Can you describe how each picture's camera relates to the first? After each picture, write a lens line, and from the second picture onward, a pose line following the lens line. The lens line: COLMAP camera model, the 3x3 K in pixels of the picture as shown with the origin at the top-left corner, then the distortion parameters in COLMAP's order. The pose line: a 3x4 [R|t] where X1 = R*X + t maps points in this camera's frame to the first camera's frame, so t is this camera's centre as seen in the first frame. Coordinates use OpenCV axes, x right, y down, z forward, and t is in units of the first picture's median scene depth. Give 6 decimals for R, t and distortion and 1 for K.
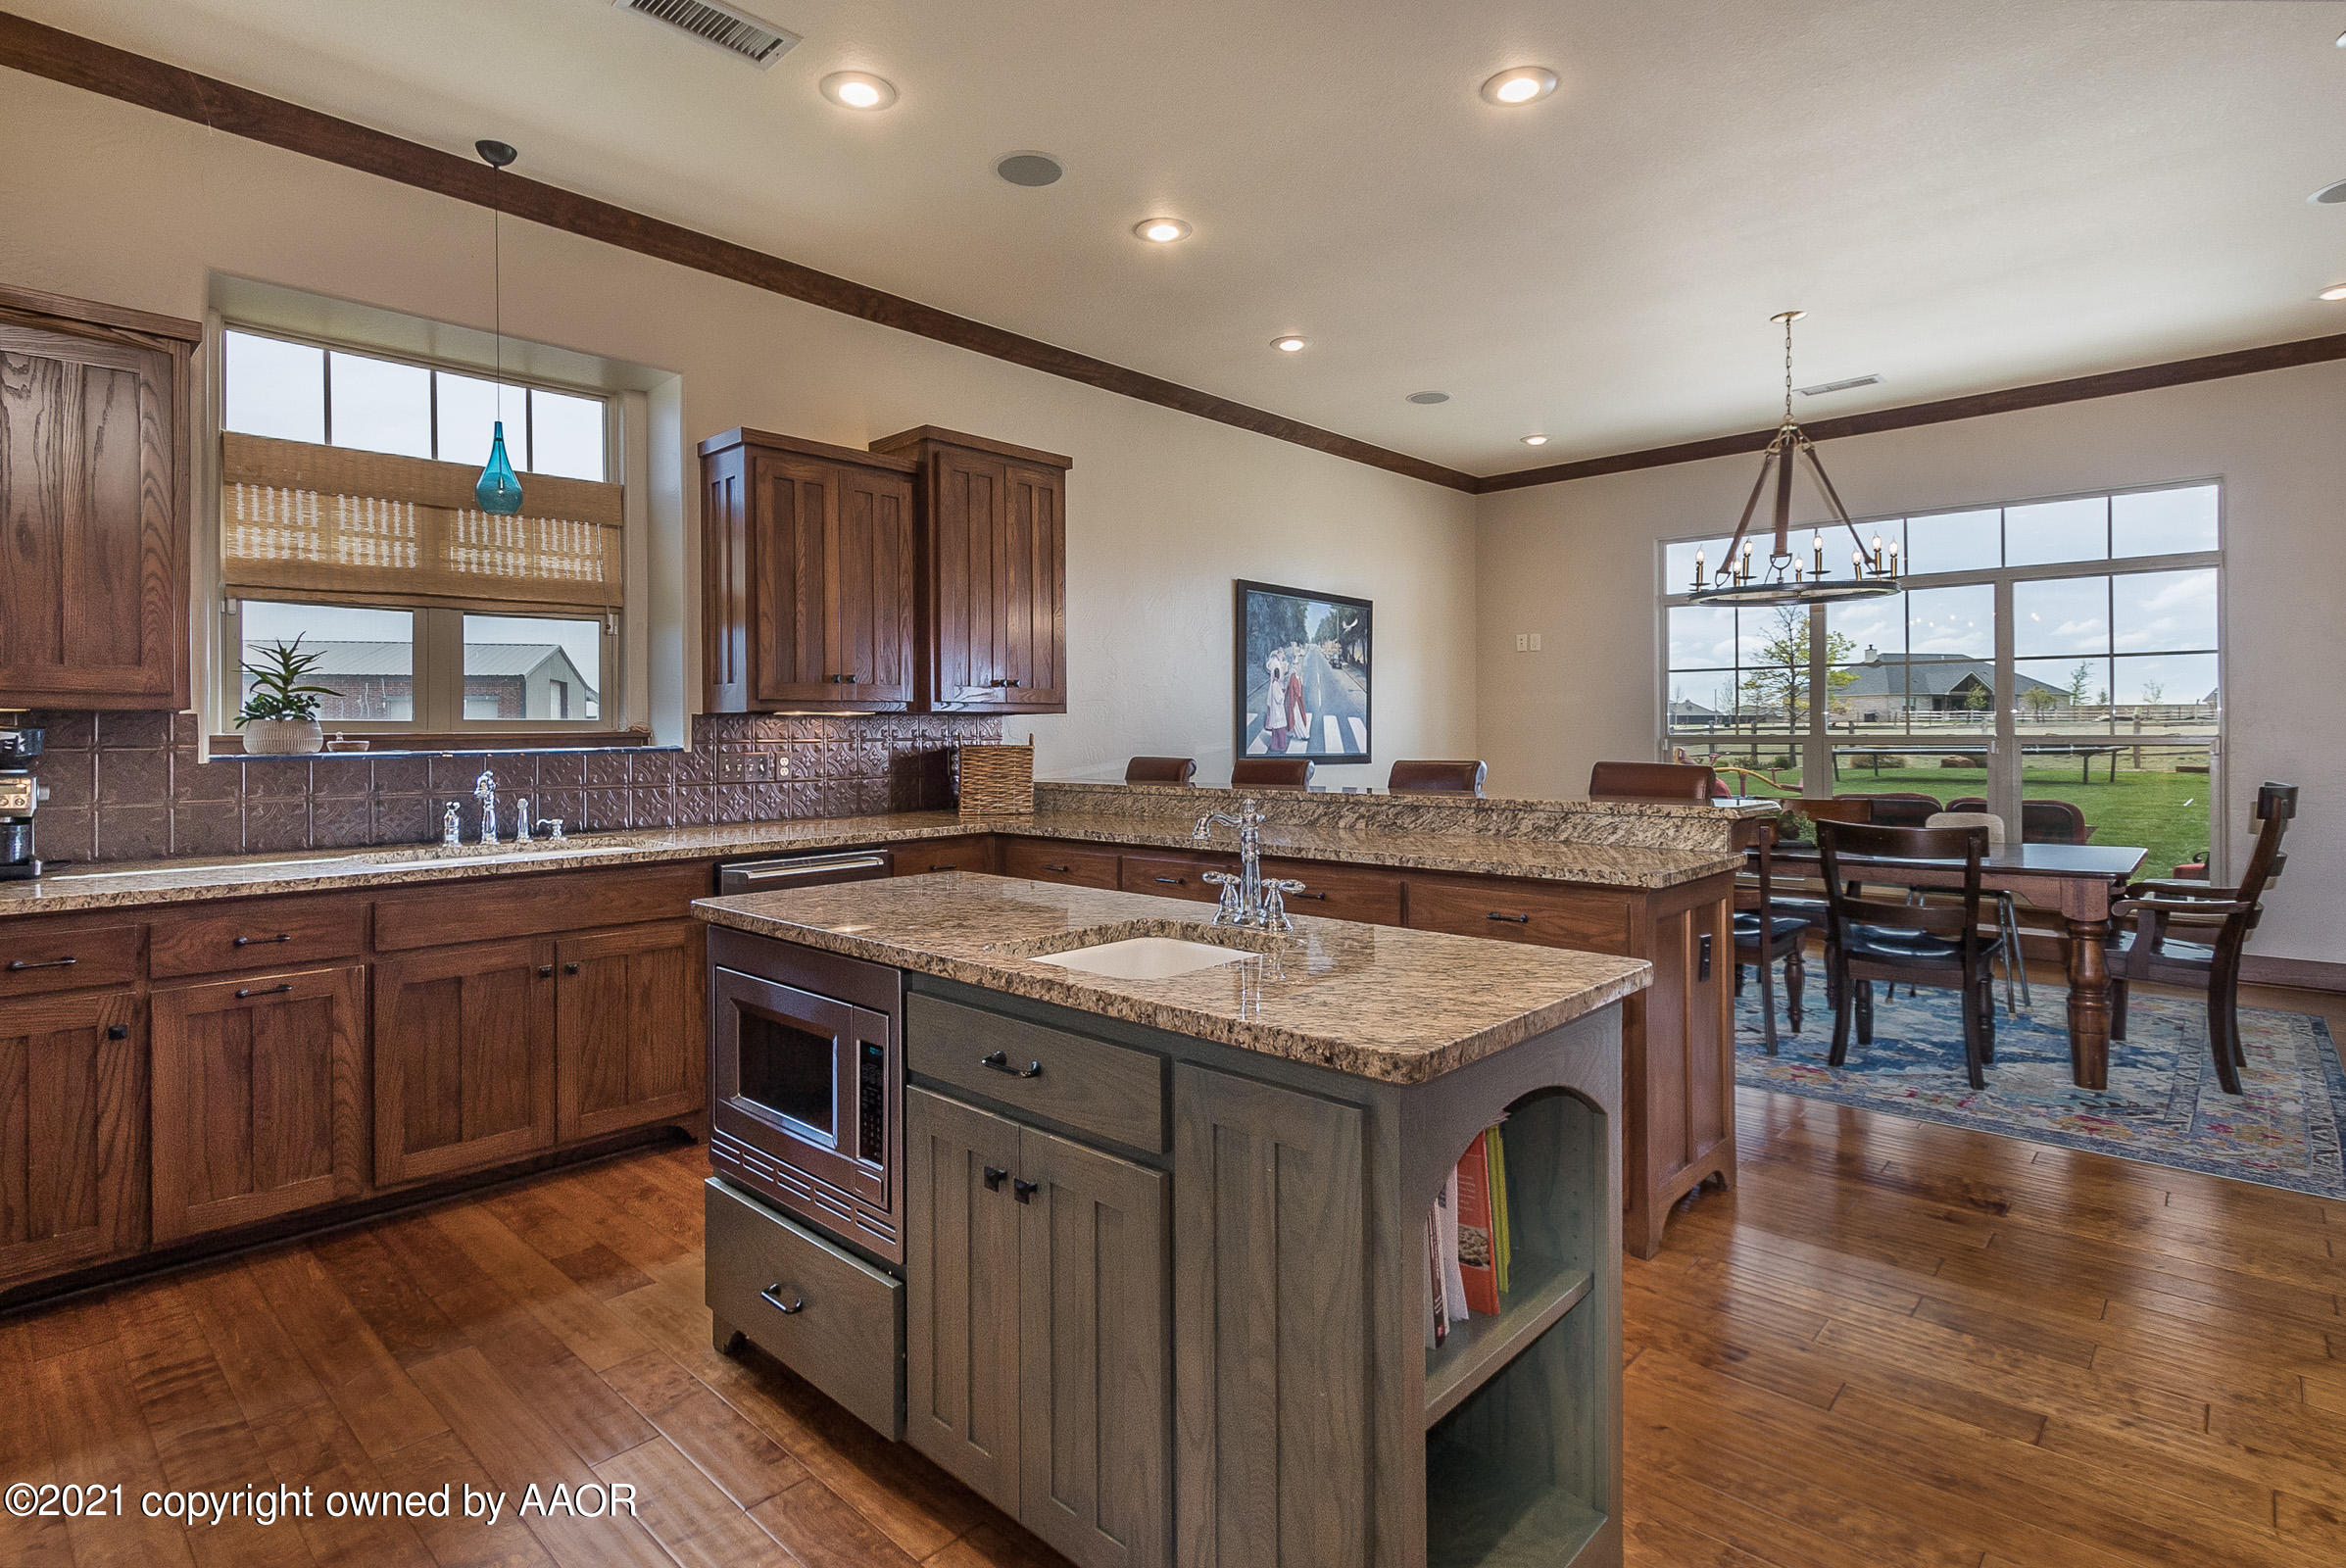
lens RADIAL K [[1127.6, 0, 1220.3], [0, 1127.6, 731.1], [0, 0, 1]] dist [-0.002211, -0.000244]
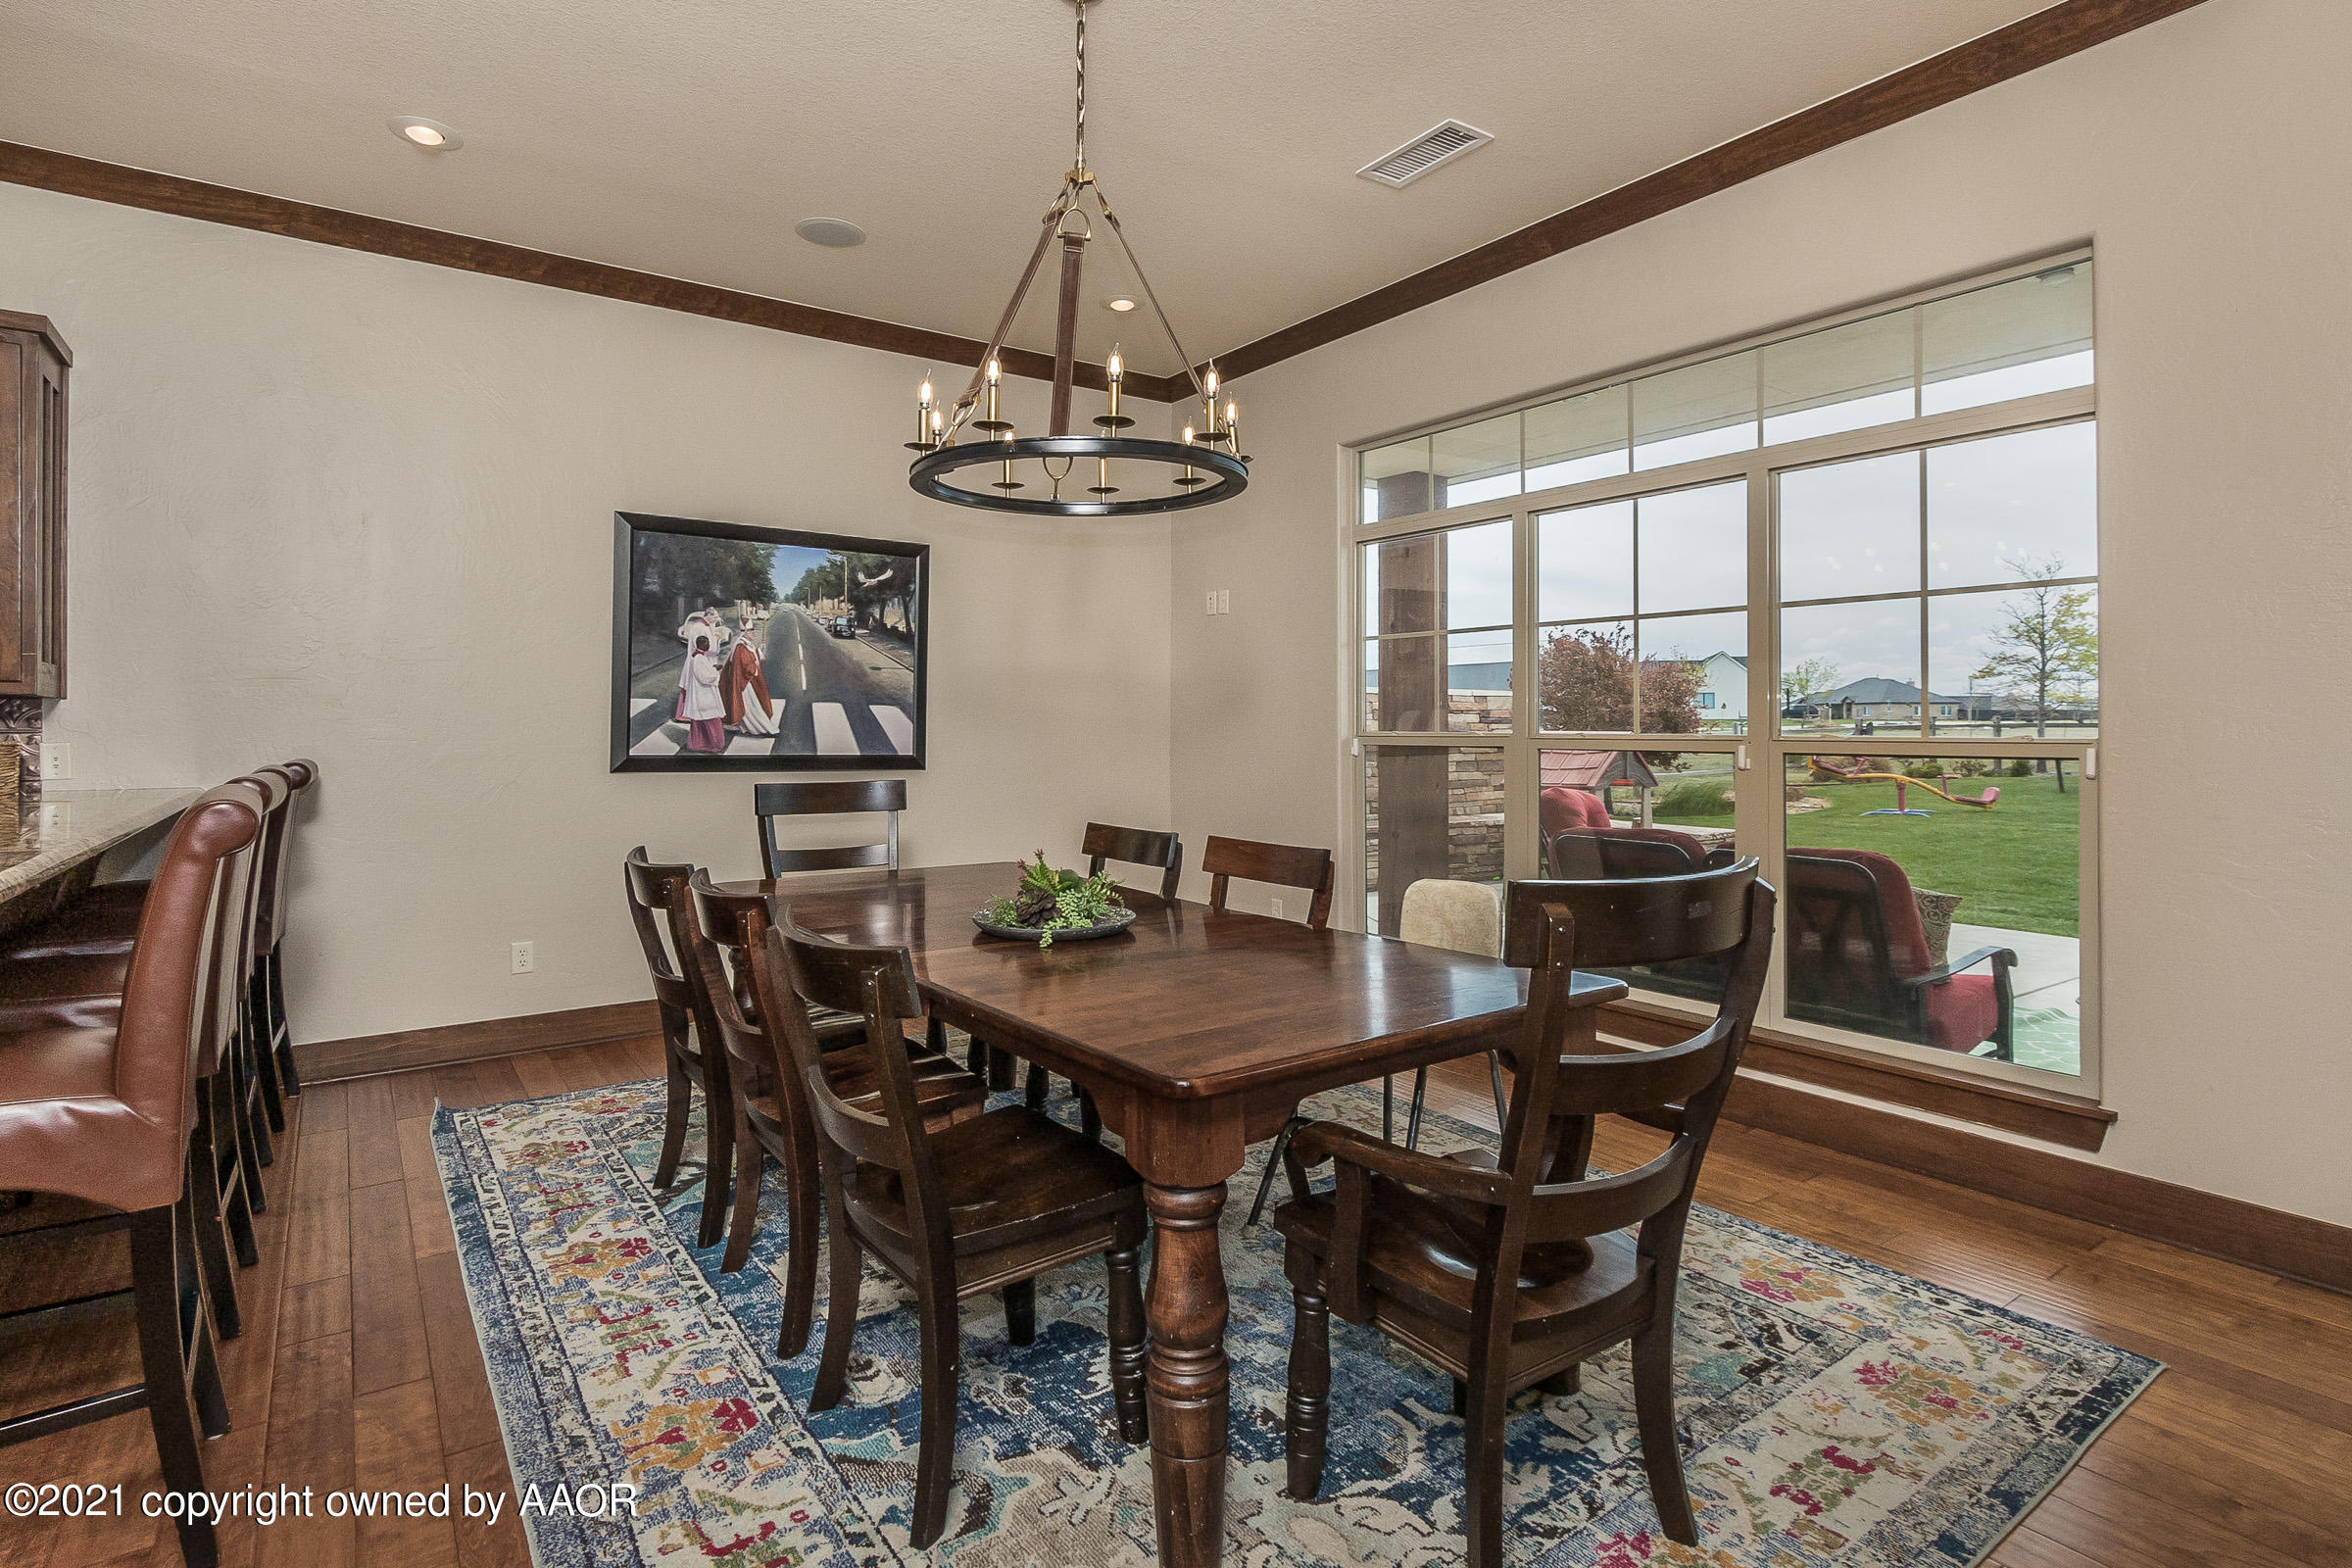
lens RADIAL K [[1130.4, 0, 1223.5], [0, 1130.4, 731.0], [0, 0, 1]] dist [-0.002211, -0.000244]
pose [[0.977862, 0.009937, -0.209016, 0.958883], [-0.008730, 0.999939, 0.006700, -0.005278], [0.209070, -0.004727, 0.977889, 0.660554]]
